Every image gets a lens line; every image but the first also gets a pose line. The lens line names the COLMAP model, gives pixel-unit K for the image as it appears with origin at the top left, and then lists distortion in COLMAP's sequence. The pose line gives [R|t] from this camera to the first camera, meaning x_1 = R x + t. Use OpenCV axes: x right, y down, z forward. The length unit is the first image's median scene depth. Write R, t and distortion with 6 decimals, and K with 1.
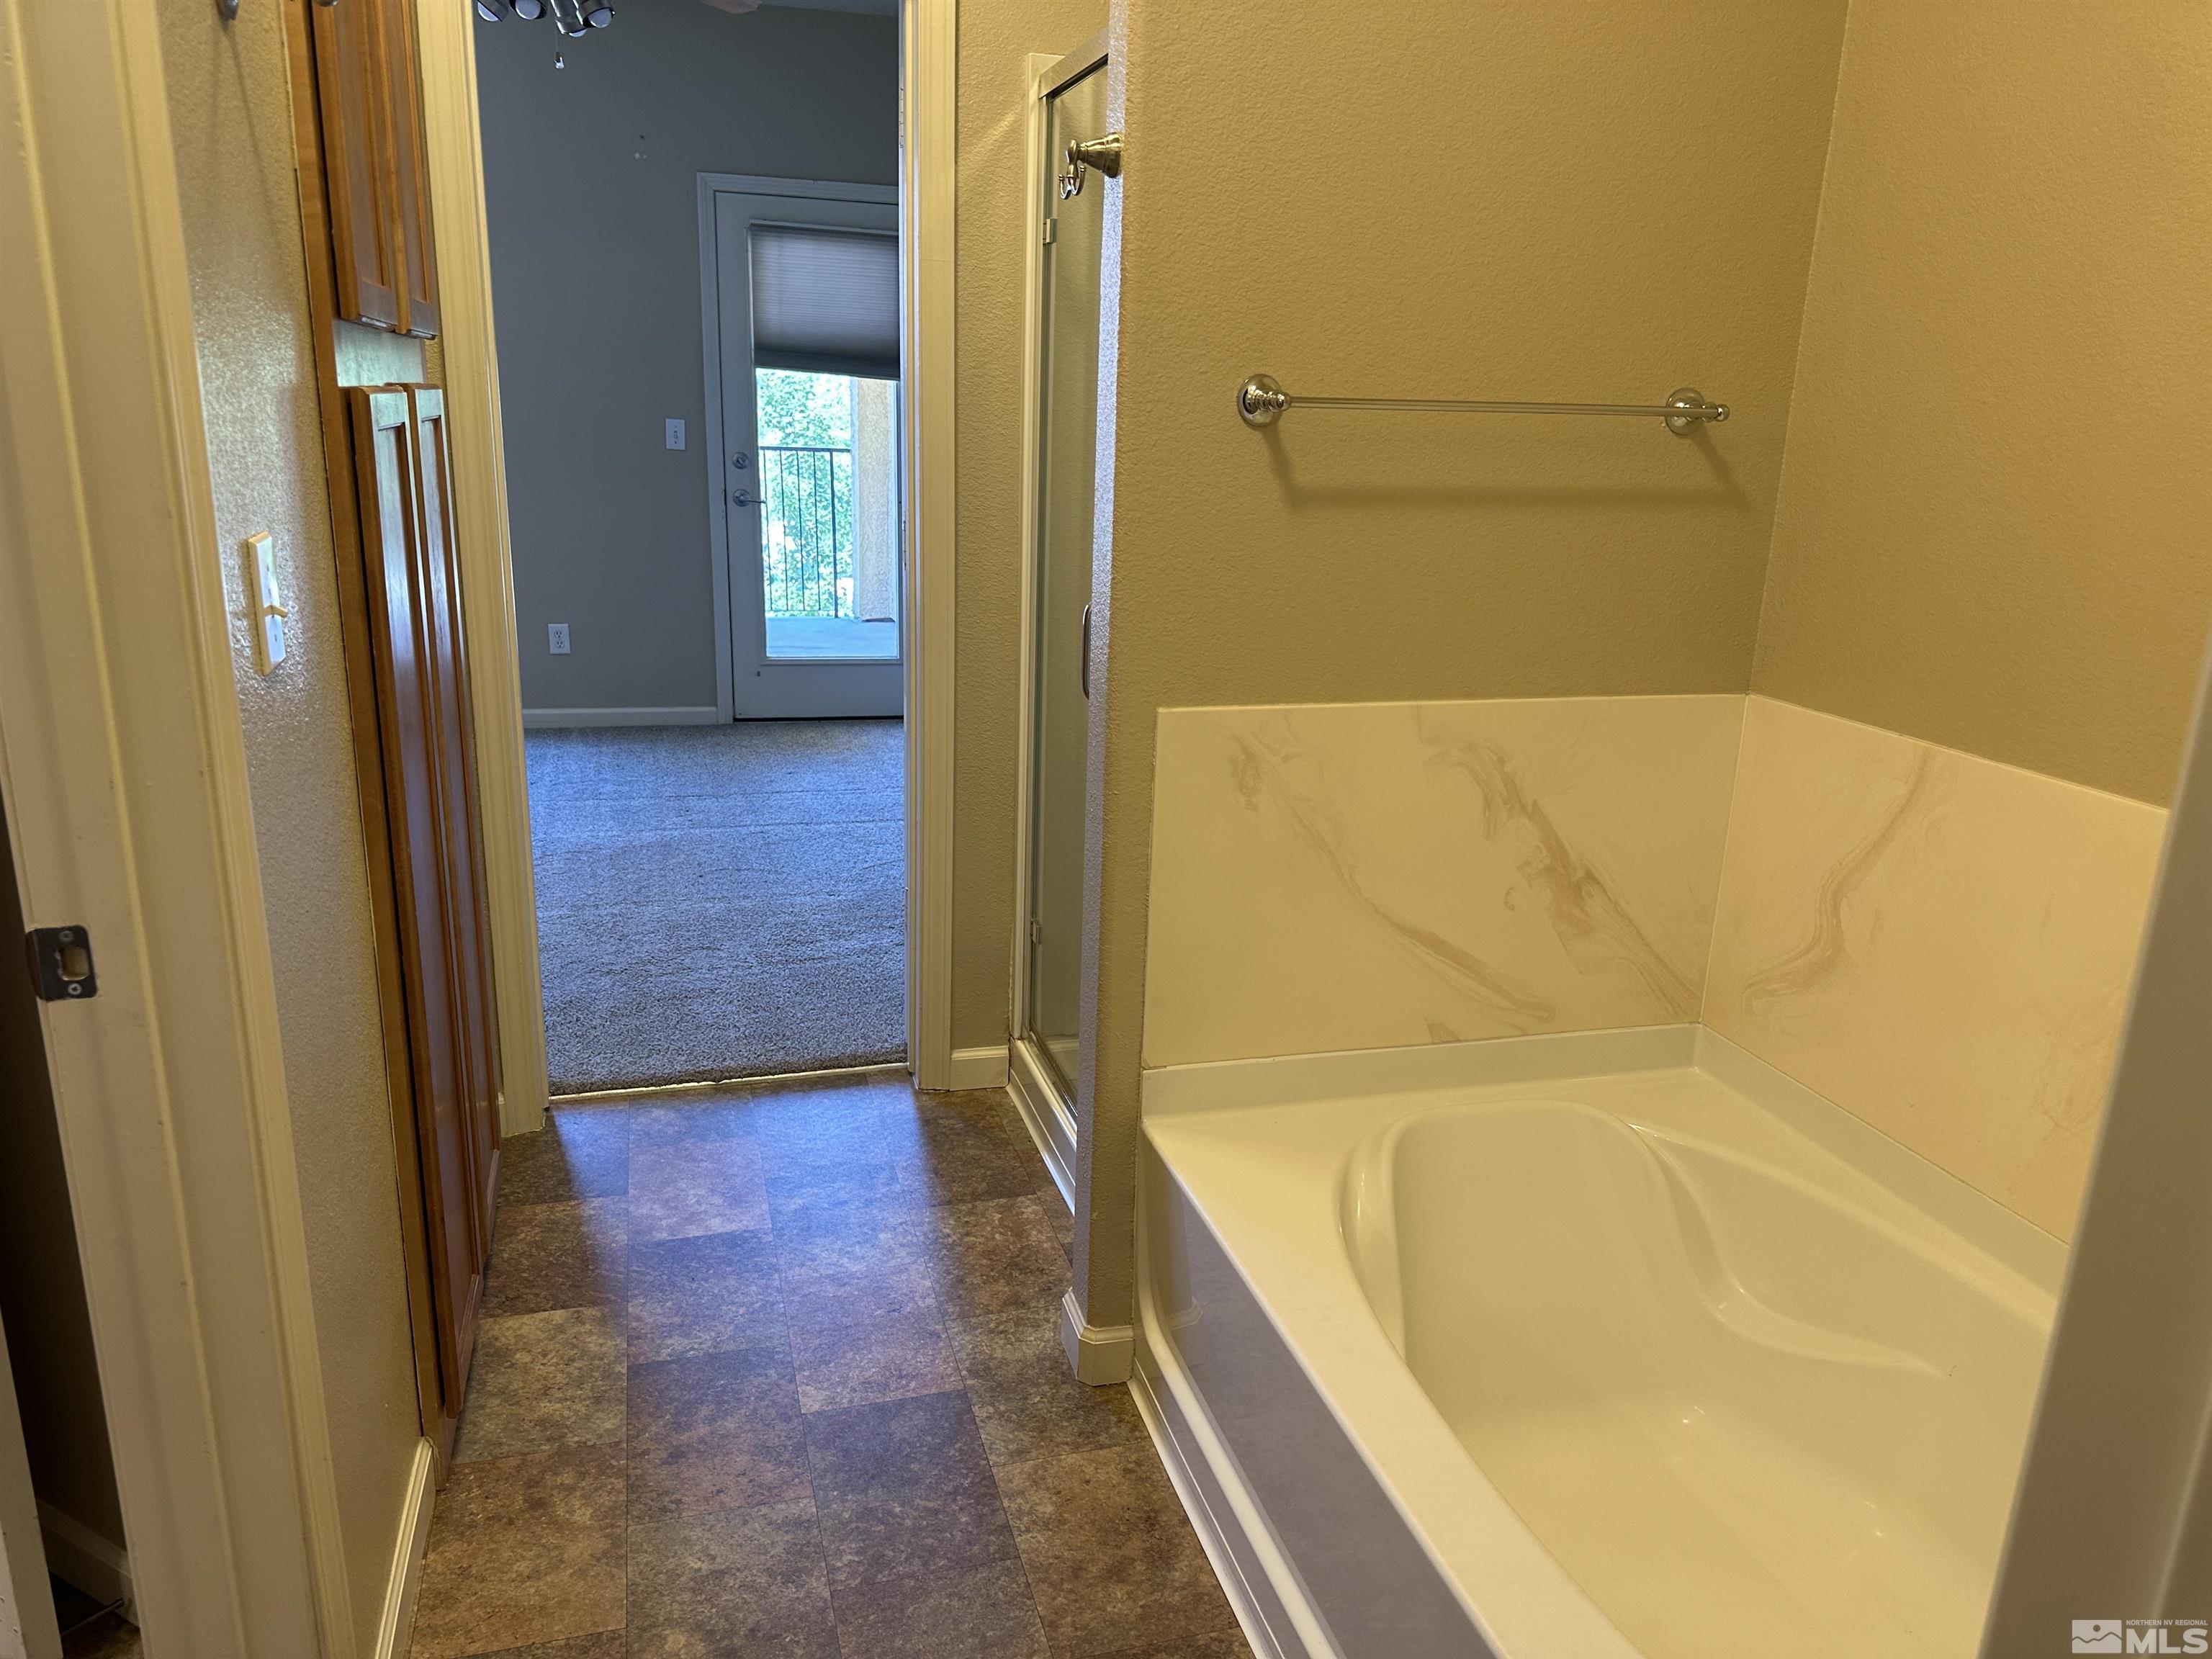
lens RADIAL K [[1580.9, 0, 1149.6], [0, 1580.9, 850.2], [0, 0, 1]] dist [0.070449, -0.102063]
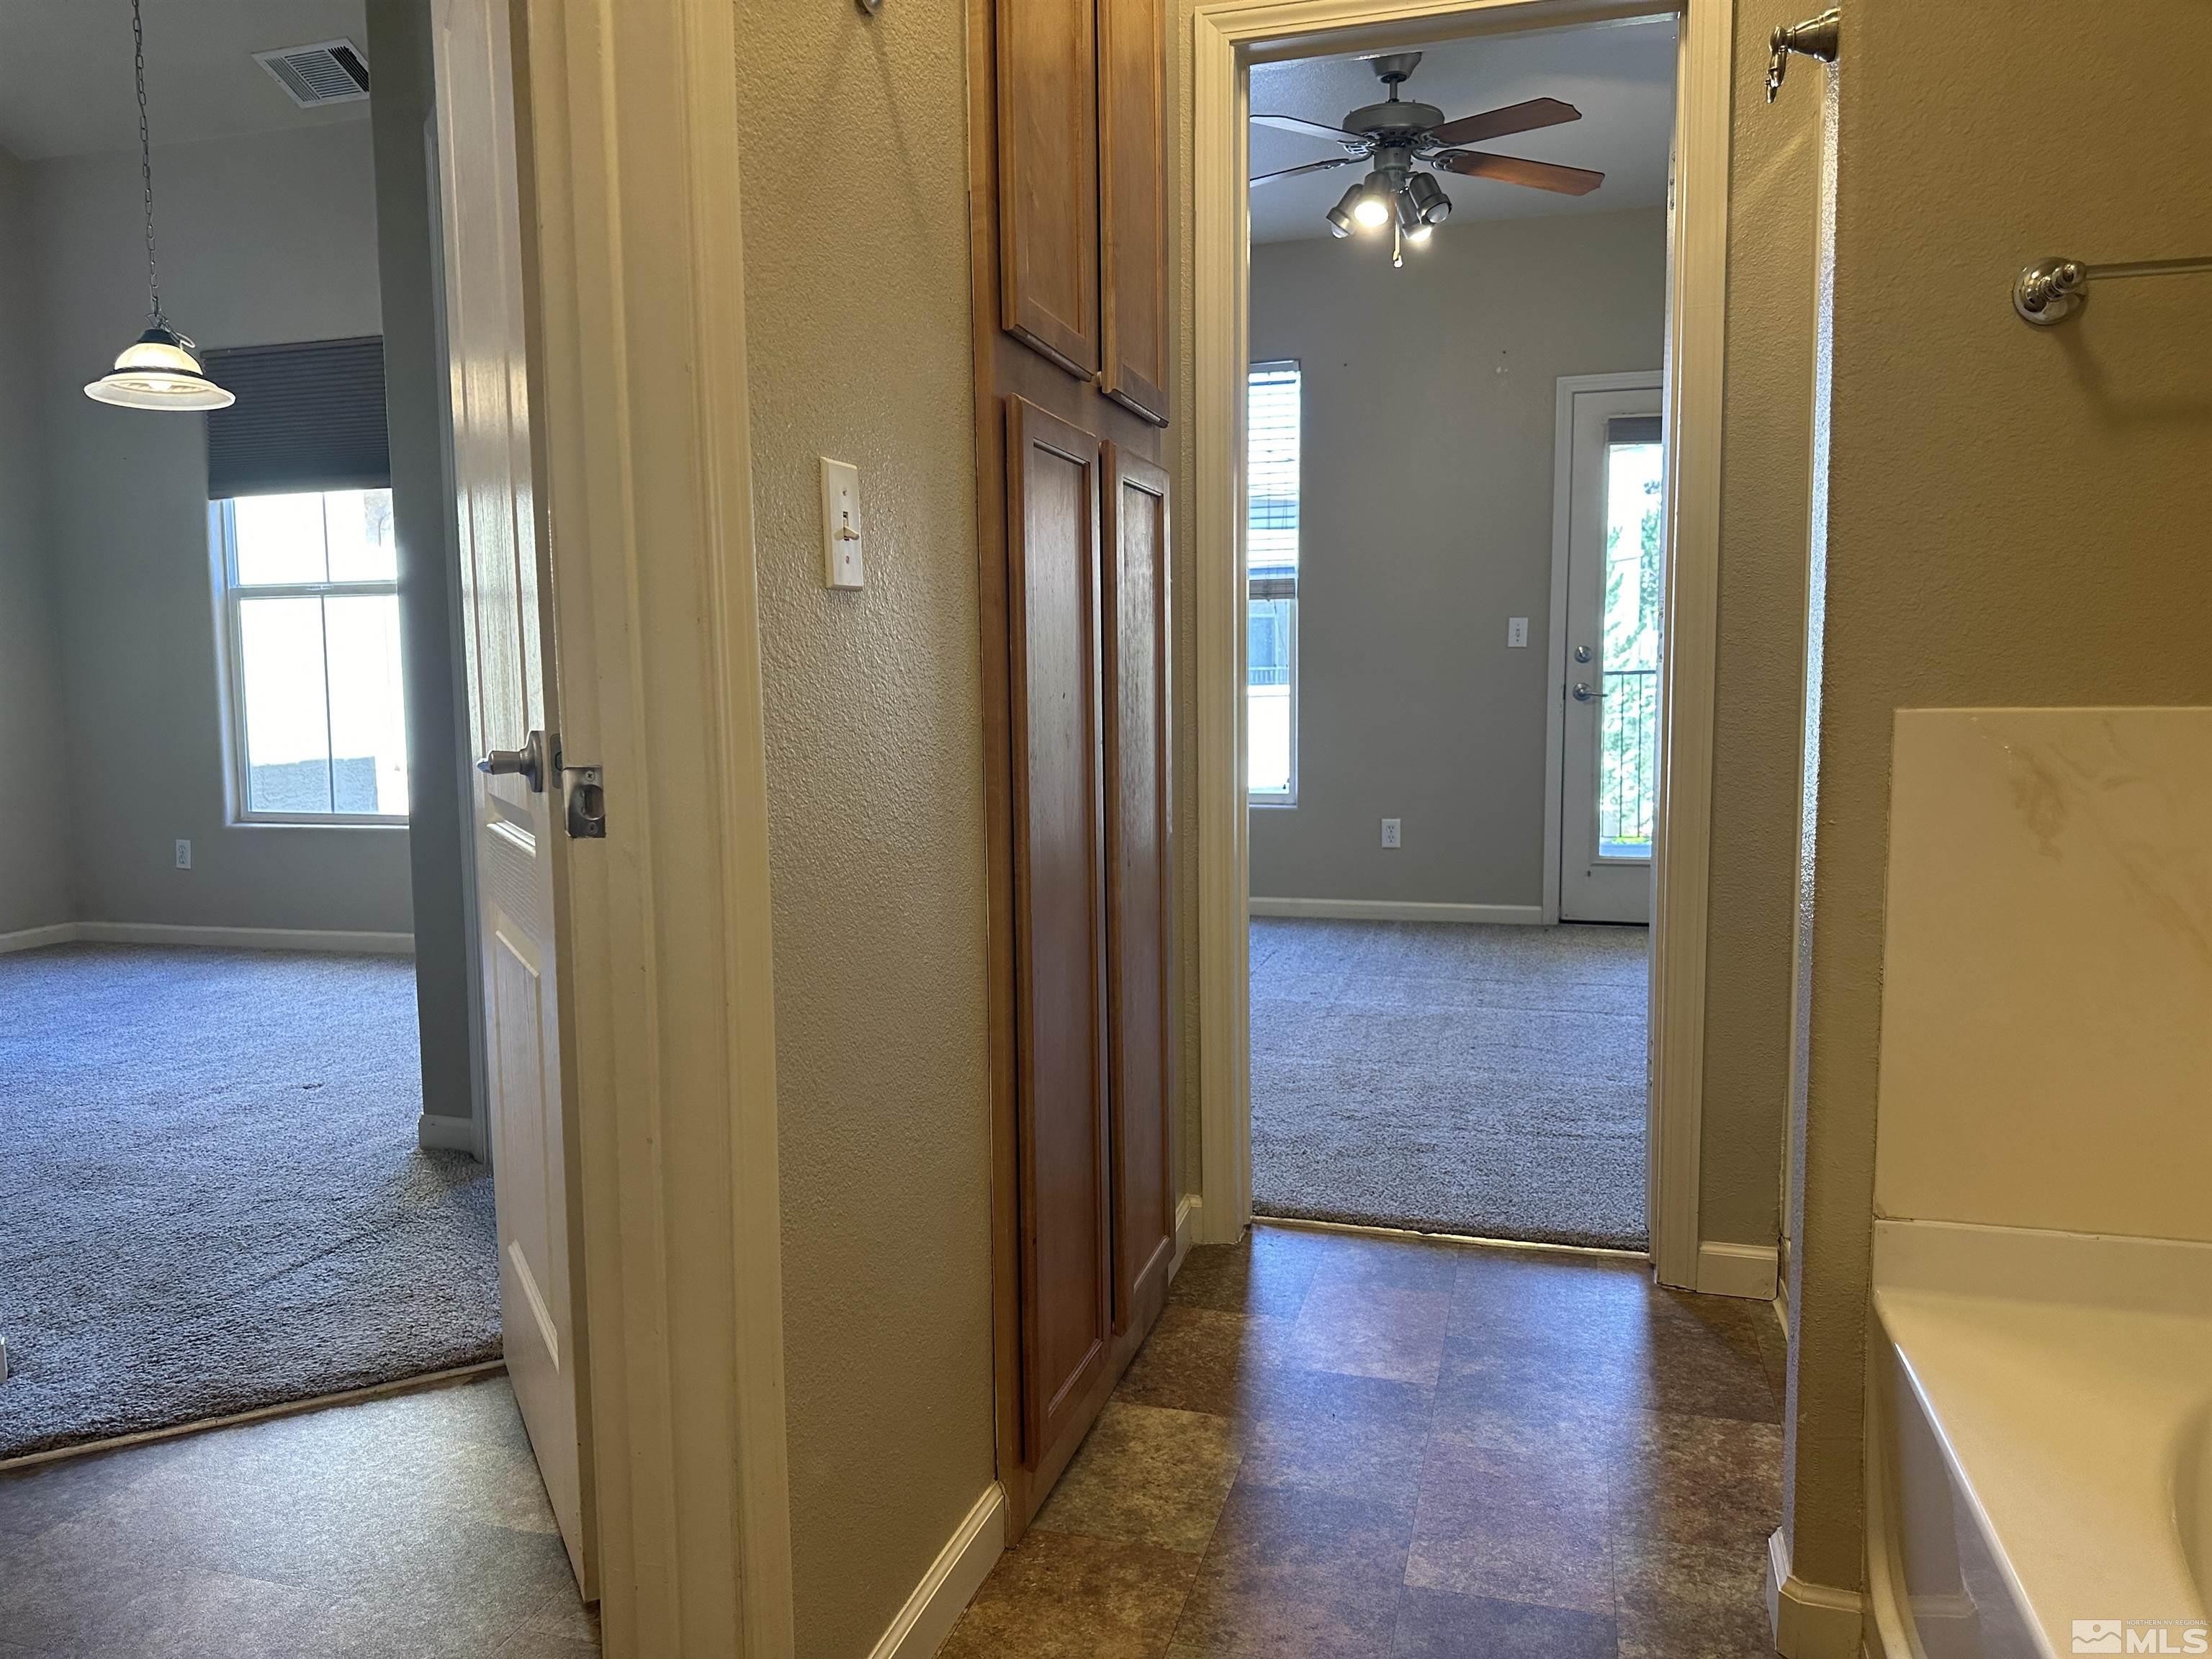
lens RADIAL K [[1580.9, 0, 1094.3], [0, 1580.9, 833.9], [0, 0, 1]] dist [0.070449, -0.102063]
pose [[0.829595, 0.006247, -0.558330, 0.096937], [-0.109966, 0.982182, -0.152403, 0.106776], [0.547430, 0.187830, 0.815500, 0.157762]]
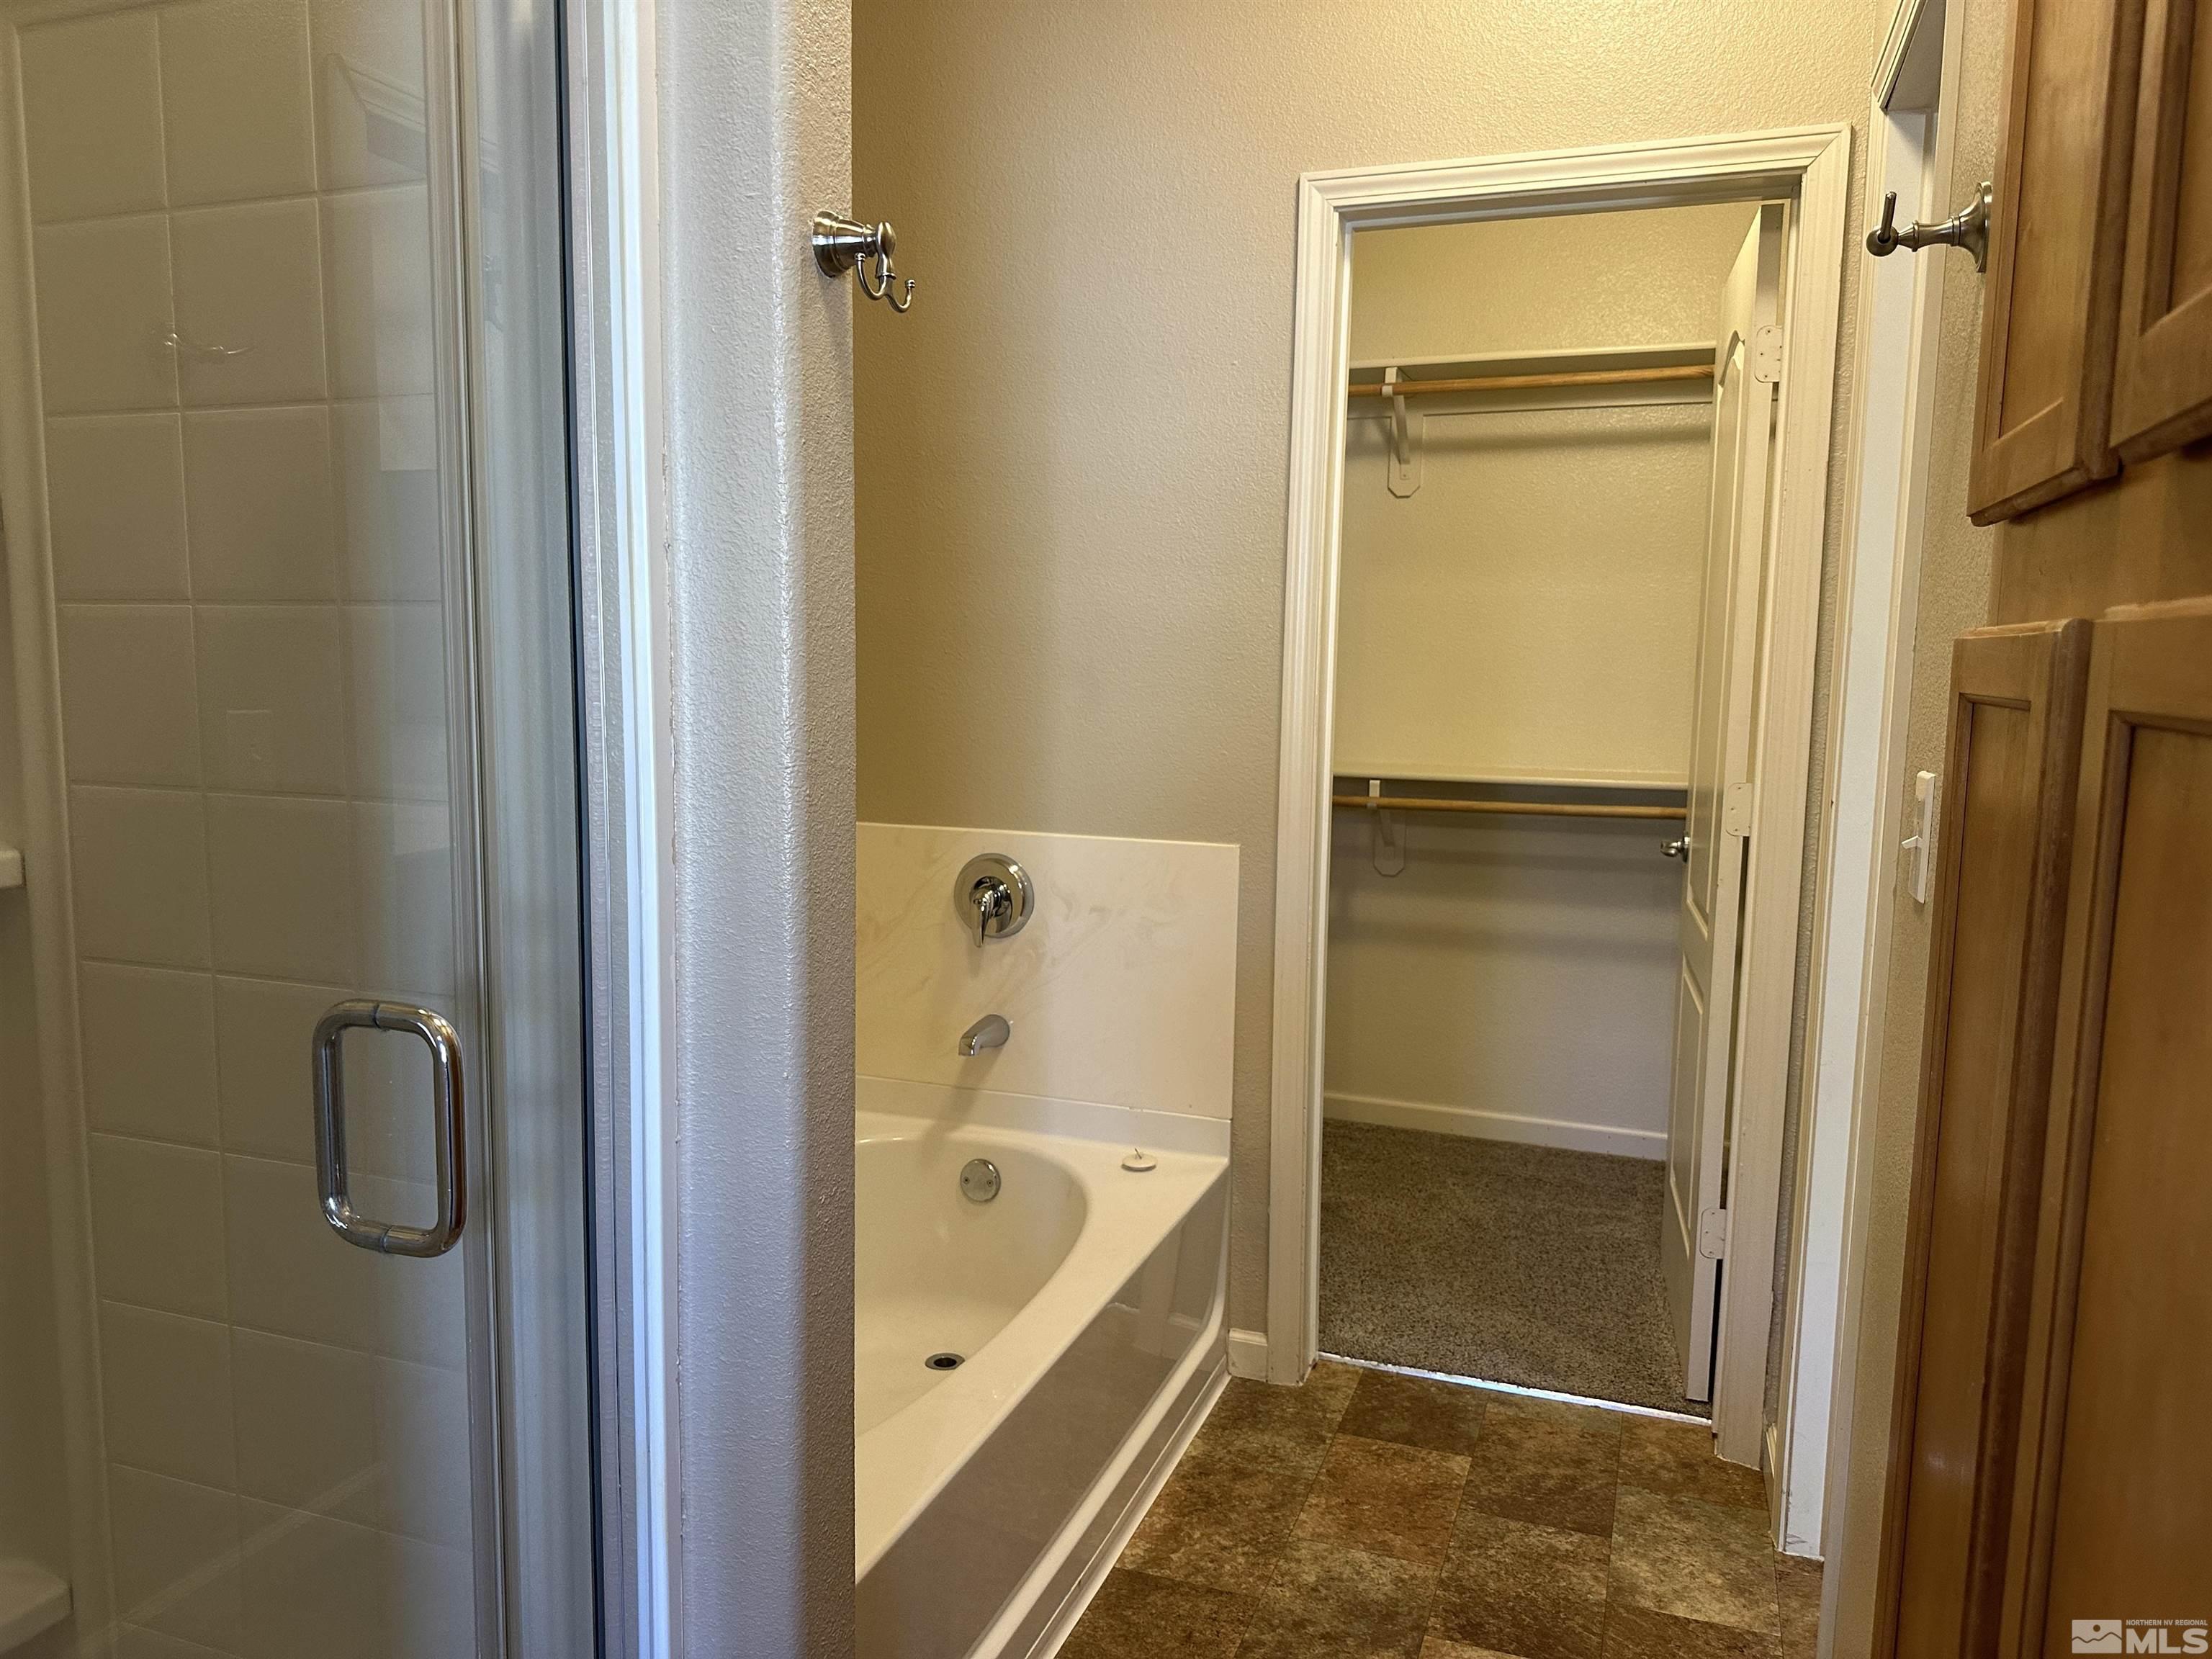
lens RADIAL K [[1580.9, 0, 1095.5], [0, 1580.9, 831.4], [0, 0, 1]] dist [0.070449, -0.102063]
pose [[-0.789284, -0.119418, 0.602303, -0.606858], [0.128476, 0.927076, 0.352171, -0.500878], [-0.600436, 0.355345, -0.716384, 1.707227]]
